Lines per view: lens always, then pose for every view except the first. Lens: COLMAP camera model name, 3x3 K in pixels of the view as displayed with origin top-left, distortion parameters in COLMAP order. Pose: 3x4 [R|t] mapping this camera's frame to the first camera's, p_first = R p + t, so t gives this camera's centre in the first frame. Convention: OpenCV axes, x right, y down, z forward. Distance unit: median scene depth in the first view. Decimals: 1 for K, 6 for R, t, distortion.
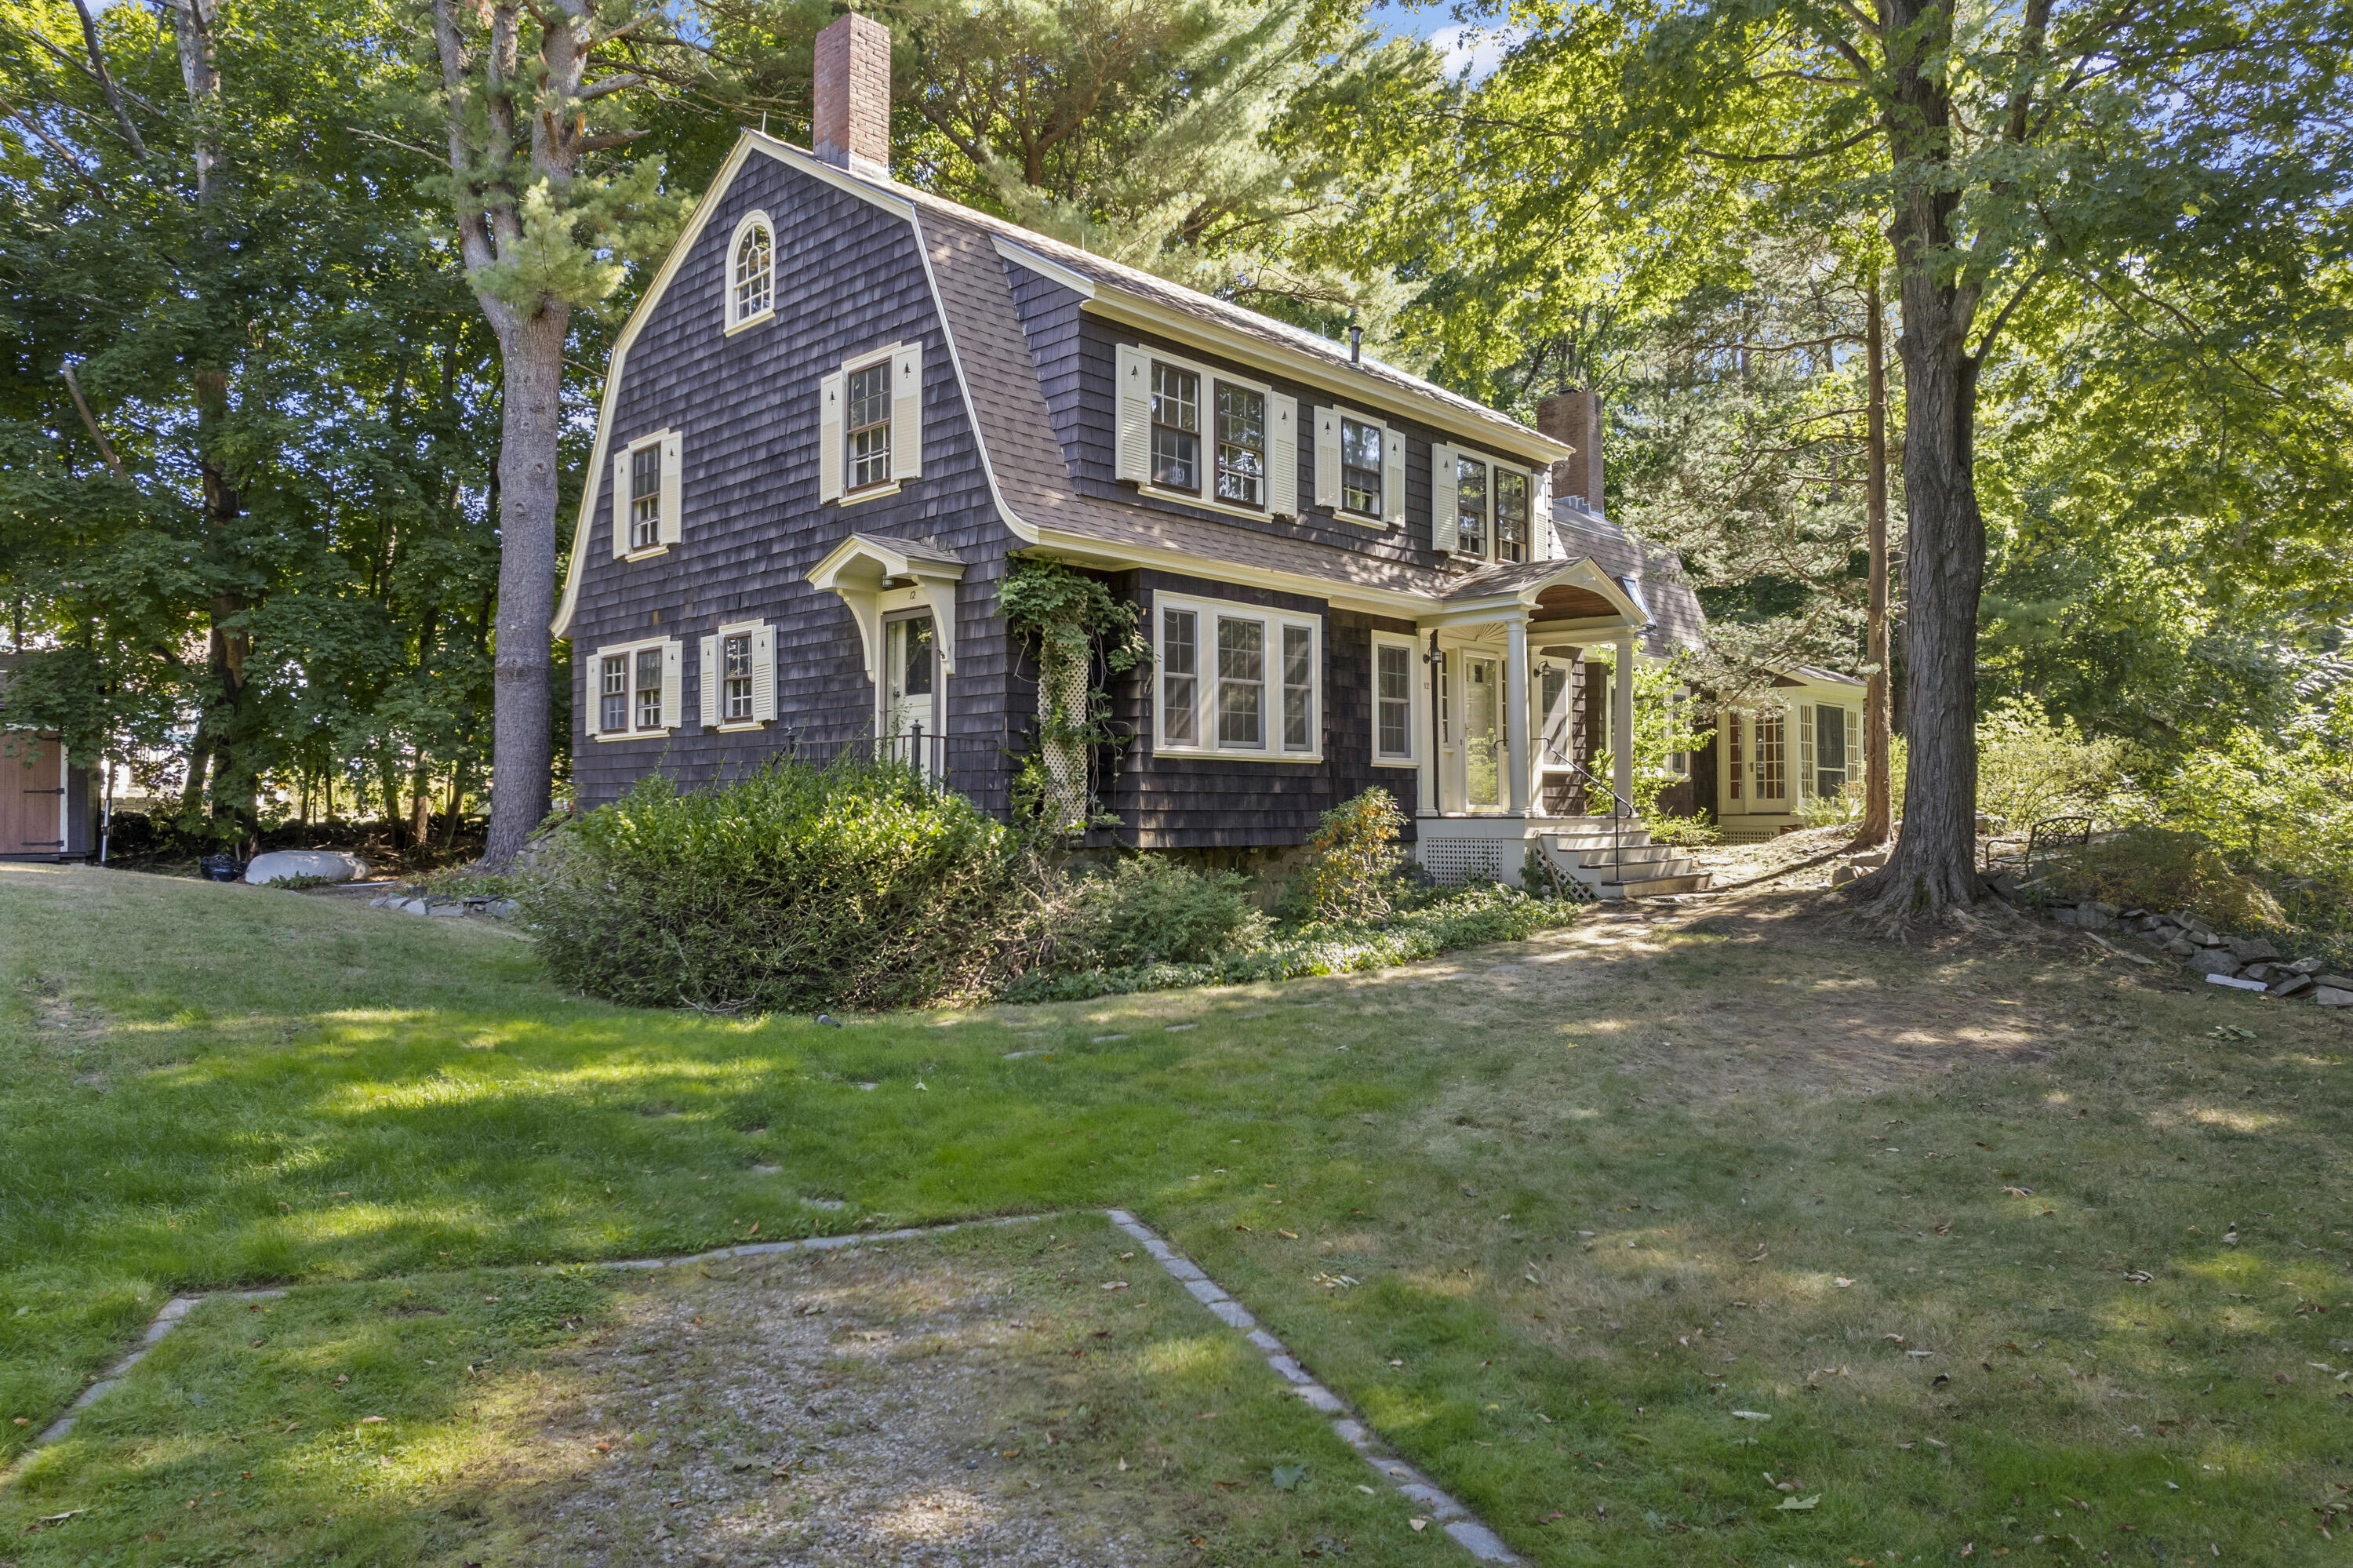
lens RADIAL K [[1512.0, 0, 1176.4], [0, 1512.0, 794.6], [0, 0, 1]] dist [-0.052145, 0.000334]
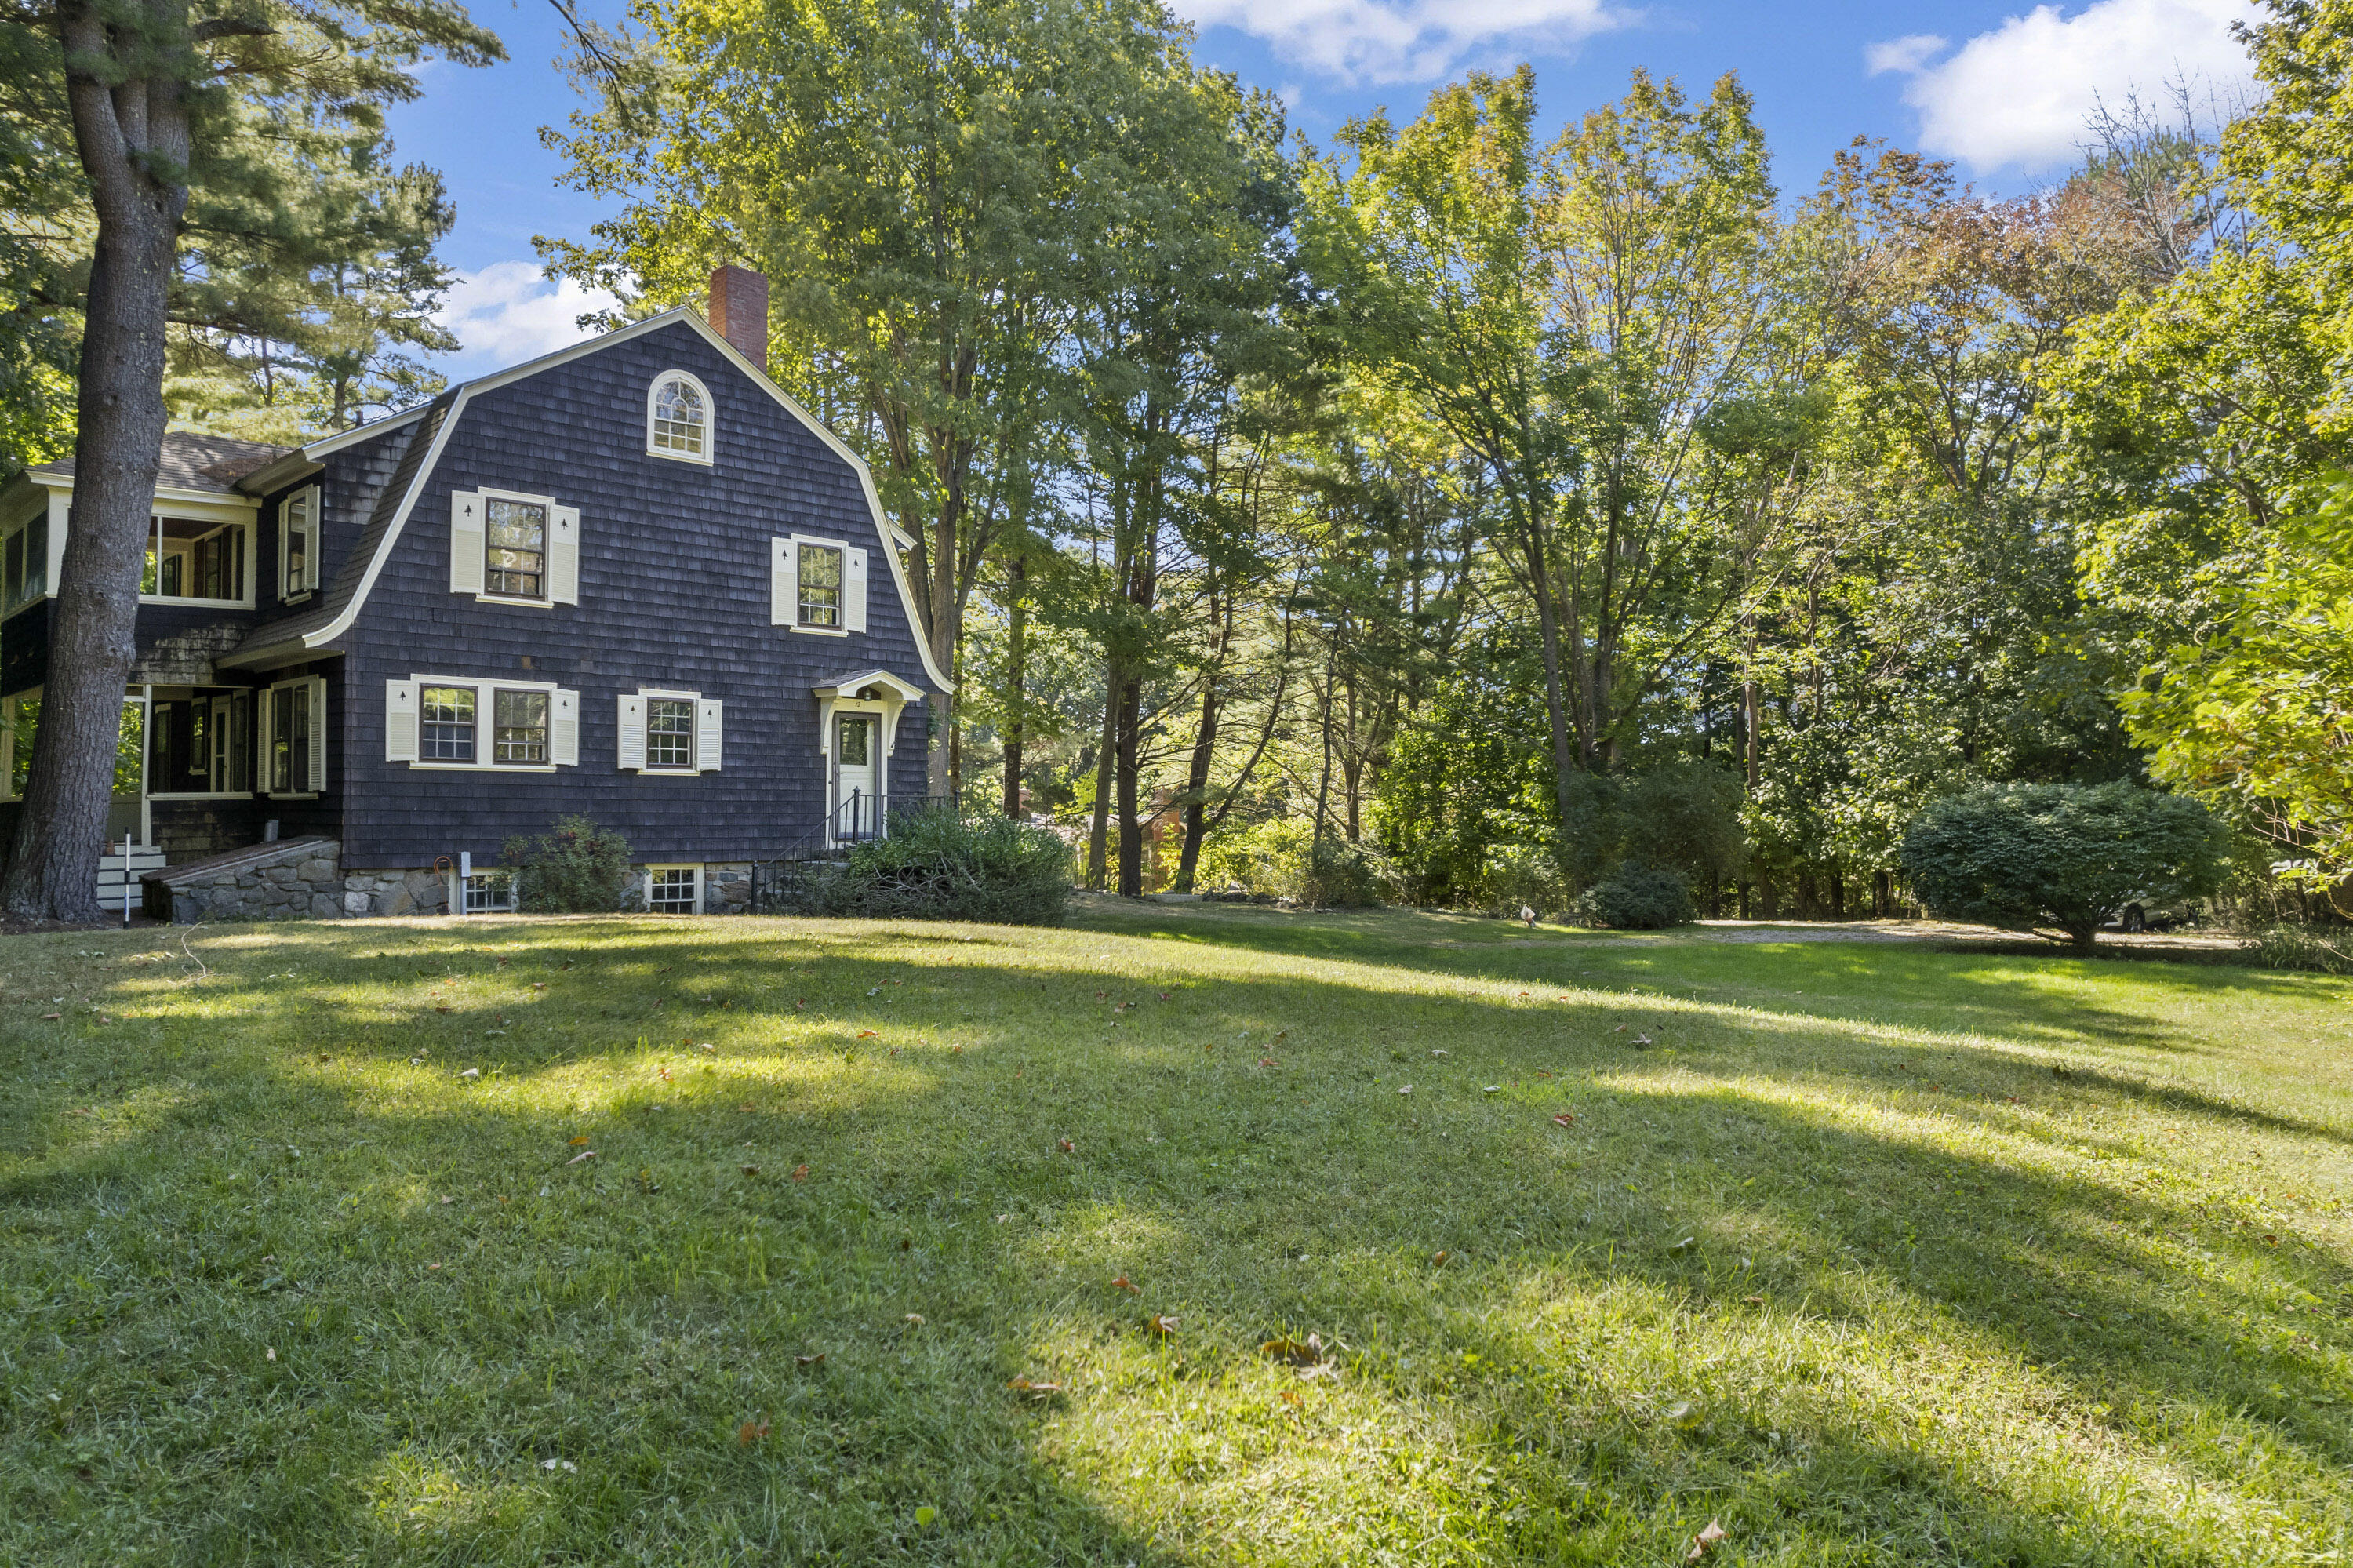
lens RADIAL K [[1547.5, 0, 1181.7], [0, 1547.5, 805.2], [0, 0, 1]] dist [-0.043721, 0.001169]
pose [[0.016754, 0.009910, 0.999811, -1.635175], [-0.019953, 0.999755, -0.009575, -0.013329], [-0.999661, -0.019789, 0.016948, 0.555248]]
